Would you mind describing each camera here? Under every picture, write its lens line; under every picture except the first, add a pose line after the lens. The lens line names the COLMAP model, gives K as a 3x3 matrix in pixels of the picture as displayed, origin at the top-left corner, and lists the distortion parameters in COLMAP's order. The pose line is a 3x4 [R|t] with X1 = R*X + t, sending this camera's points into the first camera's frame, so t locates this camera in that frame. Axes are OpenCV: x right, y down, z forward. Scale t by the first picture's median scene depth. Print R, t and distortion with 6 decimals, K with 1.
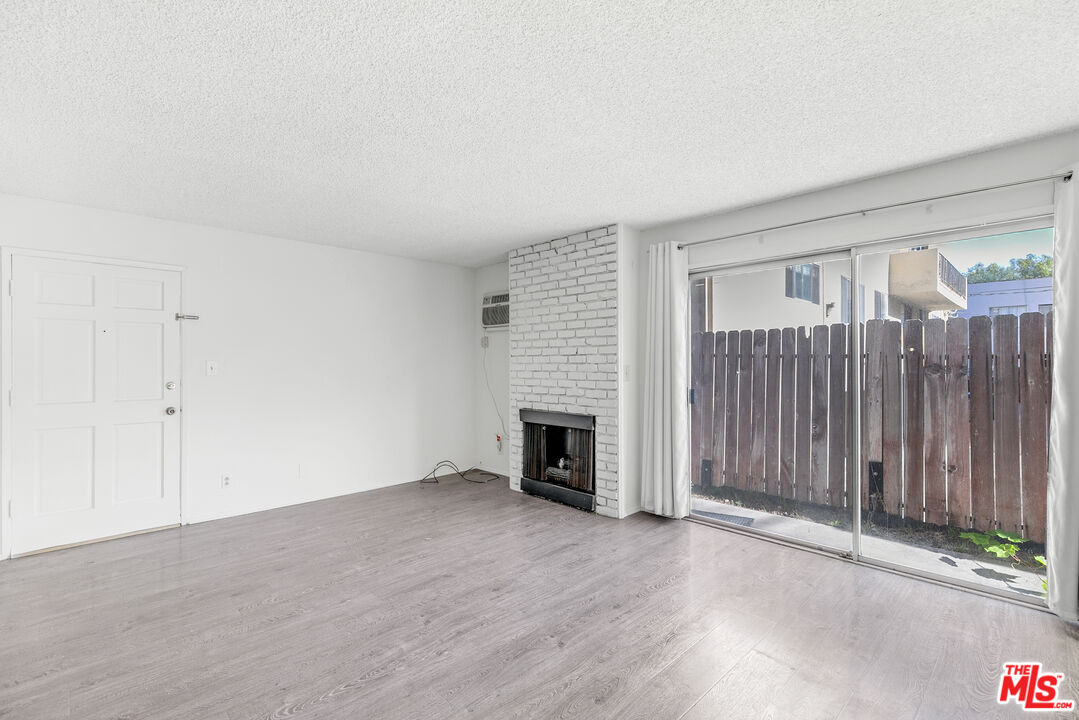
lens RADIAL K [[489.8, 0, 535.5], [0, 489.8, 363.6], [0, 0, 1]] dist [0.008488, -0.000743]
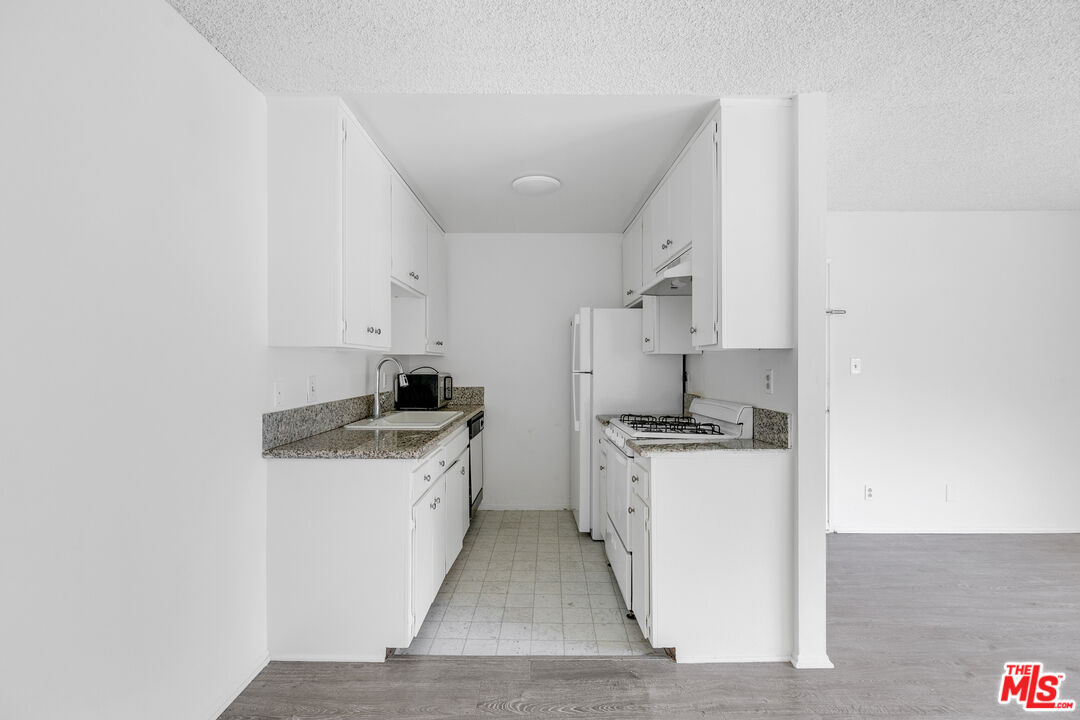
lens RADIAL K [[490.3, 0, 535.9], [0, 490.3, 363.6], [0, 0, 1]] dist [0.008488, -0.000743]
pose [[0.727335, 0.003581, -0.686273, -0.458783], [-0.002548, 0.999994, 0.002518, 0.003054], [0.686277, -0.000083, 0.727340, -0.073410]]
